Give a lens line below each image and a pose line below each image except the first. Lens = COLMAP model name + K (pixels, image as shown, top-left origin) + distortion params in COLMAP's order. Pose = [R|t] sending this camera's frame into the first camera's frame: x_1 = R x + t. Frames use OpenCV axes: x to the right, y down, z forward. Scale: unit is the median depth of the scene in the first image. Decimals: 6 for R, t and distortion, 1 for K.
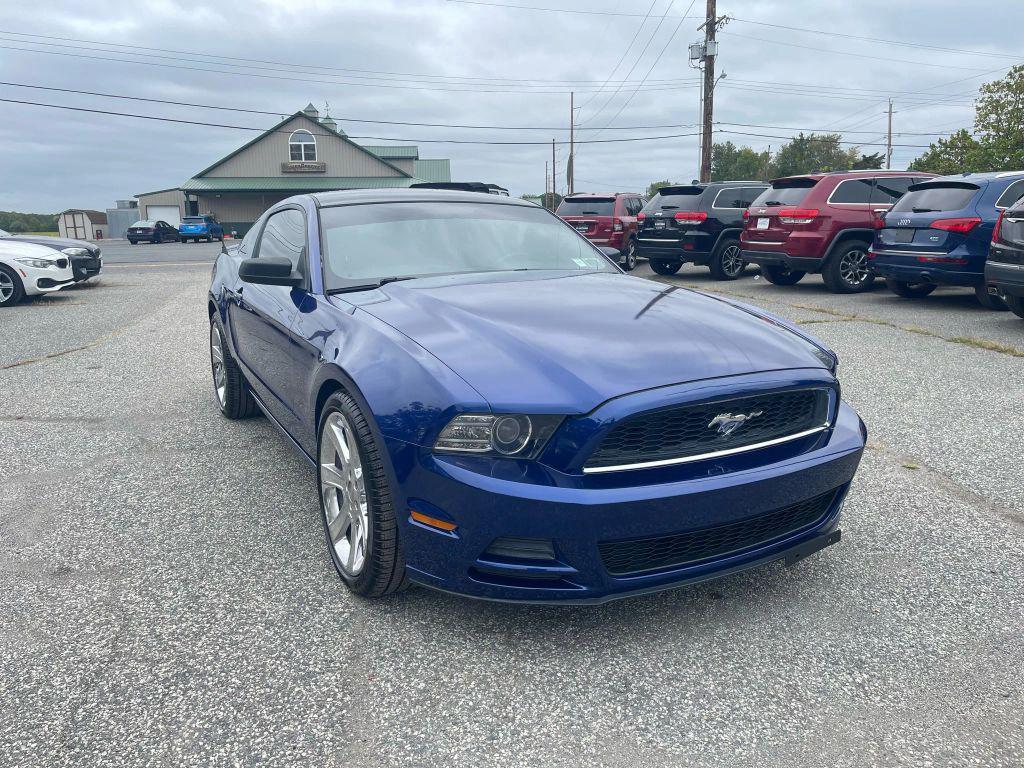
lens RADIAL K [[772.0, 0, 504.5], [0, 772.0, 369.4], [0, 0, 1]] dist [0.069328, -0.086432]
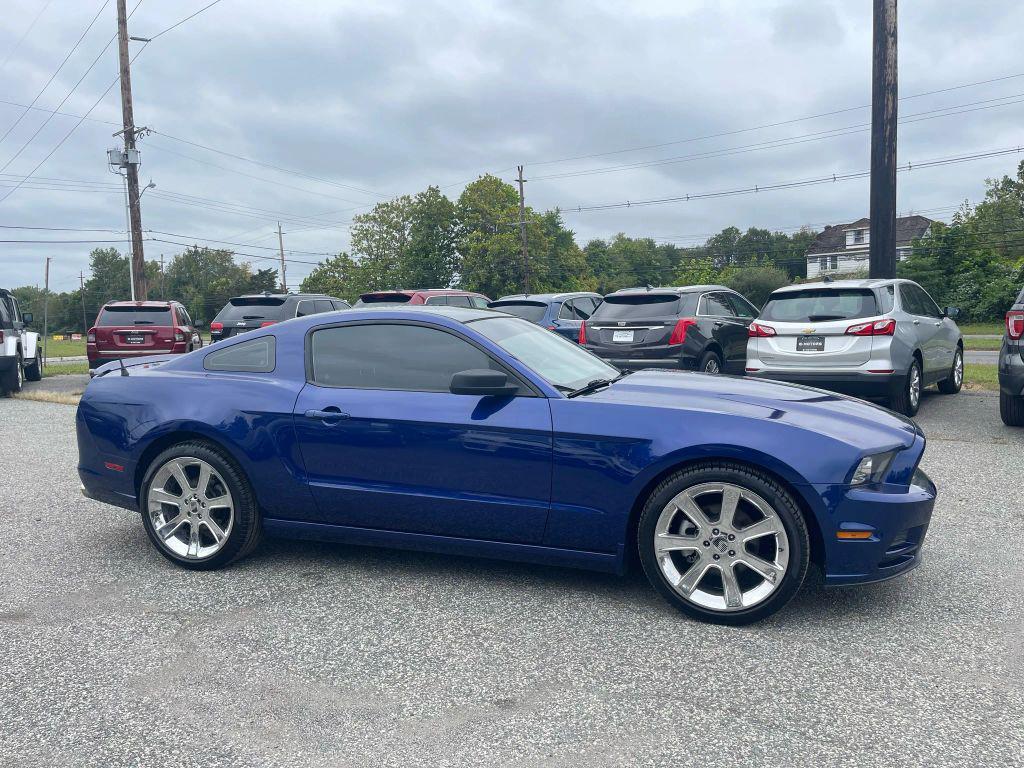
lens RADIAL K [[772.0, 0, 515.7], [0, 772.0, 372.3], [0, 0, 1]] dist [0.069328, -0.086432]
pose [[0.724109, -0.049611, 0.687899, -0.073771], [0.140357, 0.987137, -0.076554, -0.003971], [-0.675253, 0.151985, 0.721758, 0.015516]]
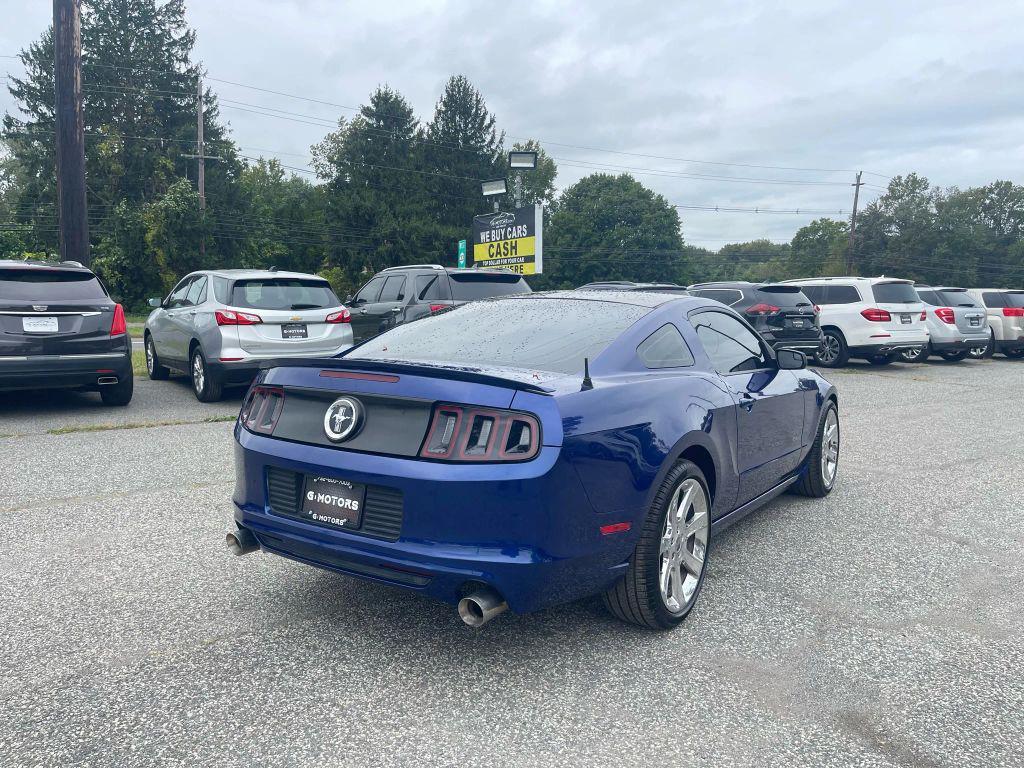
lens RADIAL K [[772.0, 0, 513.9], [0, 772.0, 384.3], [0, 0, 1]] dist [0.069328, -0.086432]
pose [[-0.475135, -0.085957, 0.875704, -0.092620], [0.160931, 0.969941, 0.182525, -0.030007], [-0.865071, 0.227652, -0.447020, 0.150007]]
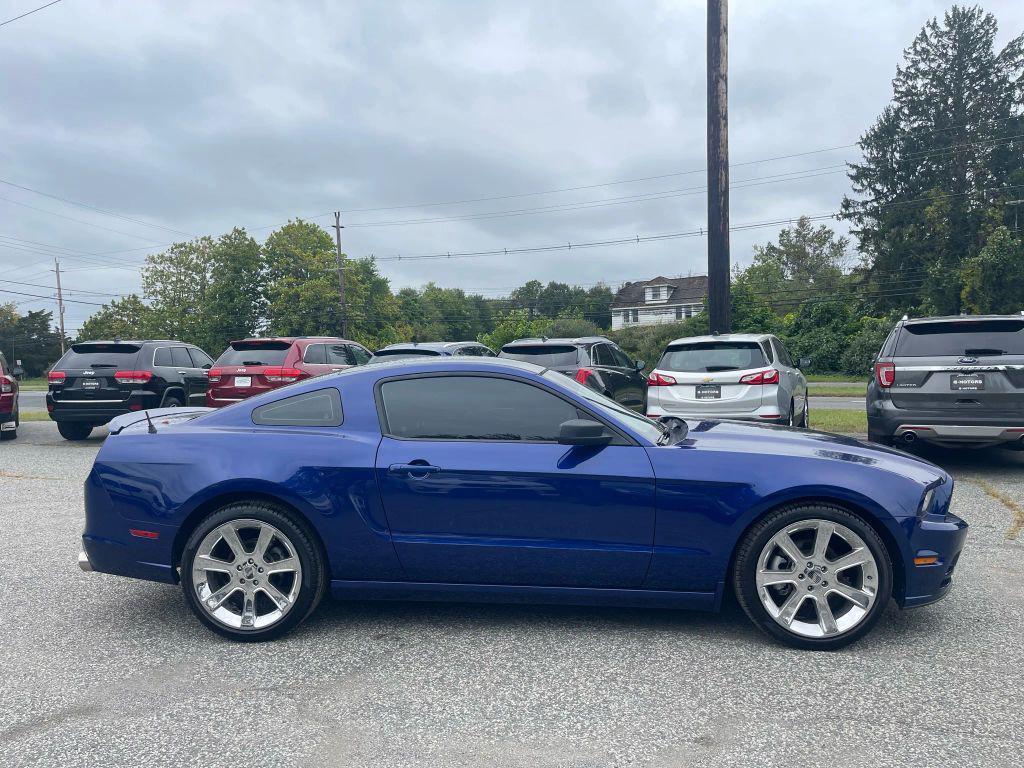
lens RADIAL K [[772.0, 0, 510.8], [0, 772.0, 381.7], [0, 0, 1]] dist [0.069328, -0.086432]
pose [[0.535516, -0.016805, 0.844358, -0.094781], [0.168703, 0.981779, -0.087456, -0.008860], [-0.827503, 0.189280, 0.528593, 0.036975]]
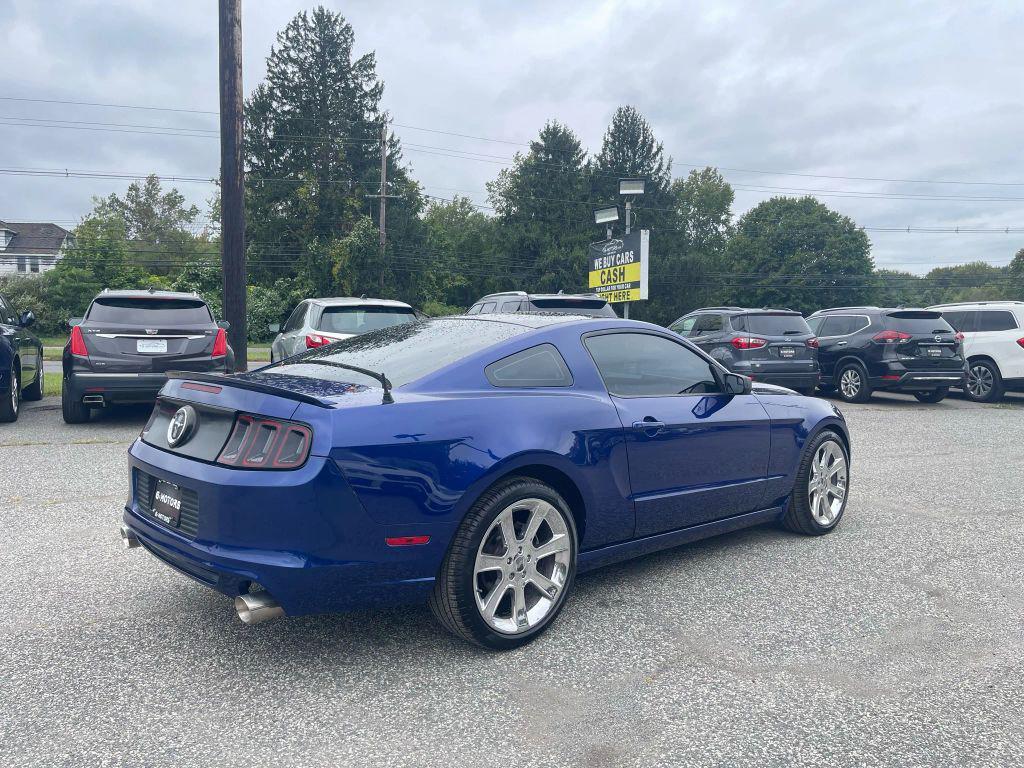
lens RADIAL K [[772.0, 0, 517.2], [0, 772.0, 380.5], [0, 0, 1]] dist [0.069328, -0.086432]
pose [[-0.264140, -0.056429, 0.962832, -0.105429], [0.172514, 0.979424, 0.104728, -0.024259], [-0.948930, 0.193765, -0.248970, 0.123208]]
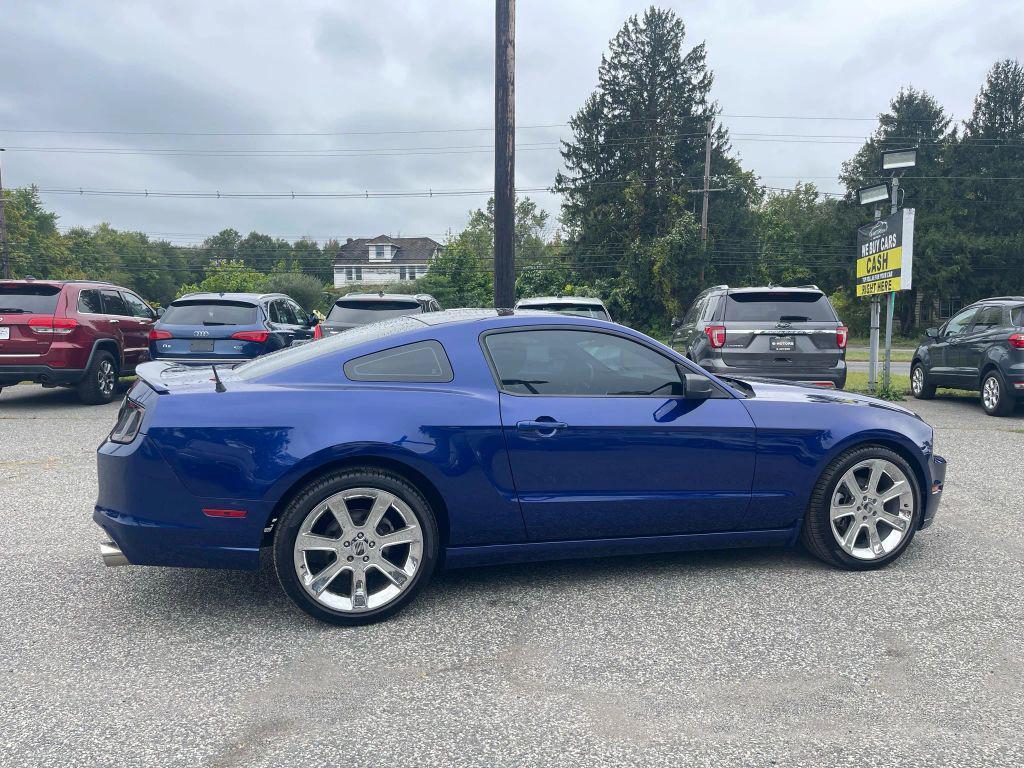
lens RADIAL K [[772.0, 0, 518.2], [0, 772.0, 389.0], [0, 0, 1]] dist [0.069328, -0.086432]
pose [[0.173720, -0.072232, 0.982143, -0.108148], [0.176671, 0.983412, 0.041076, -0.016018], [-0.968818, 0.166380, 0.183599, 0.078014]]
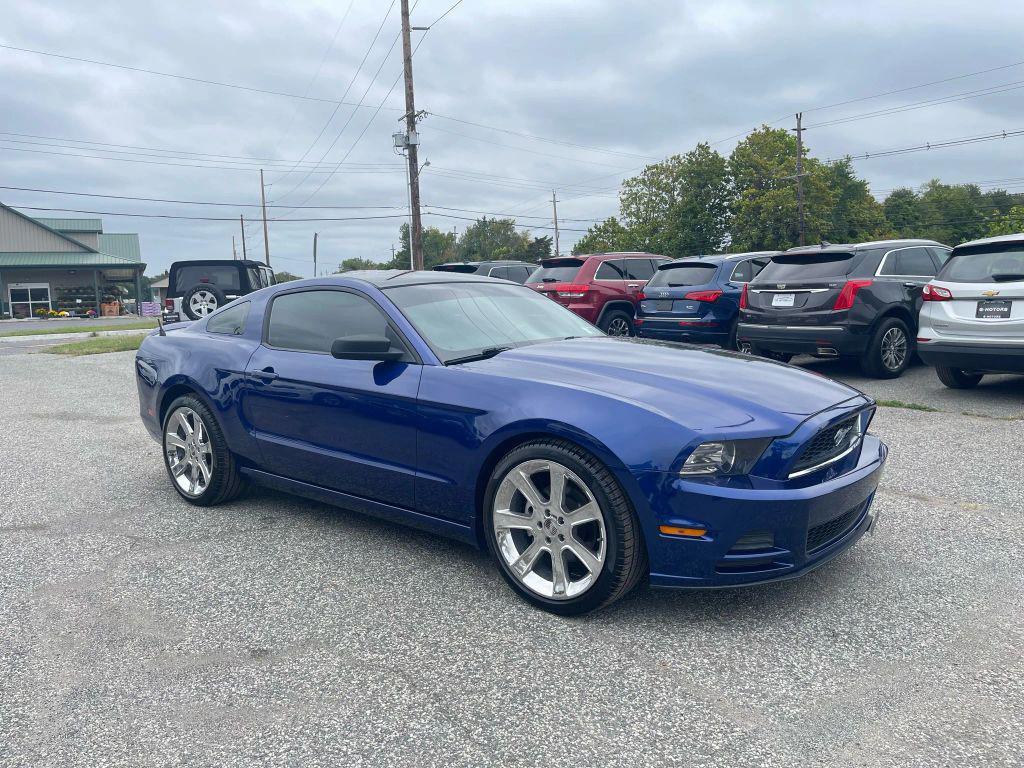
lens RADIAL K [[772.0, 0, 506.5], [0, 772.0, 371.1], [0, 0, 1]] dist [0.069328, -0.086432]
pose [[0.924068, -0.053366, 0.378484, -0.039285], [0.088189, 0.993256, -0.075264, 0.000281], [-0.371915, 0.102927, 0.922543, -0.004313]]
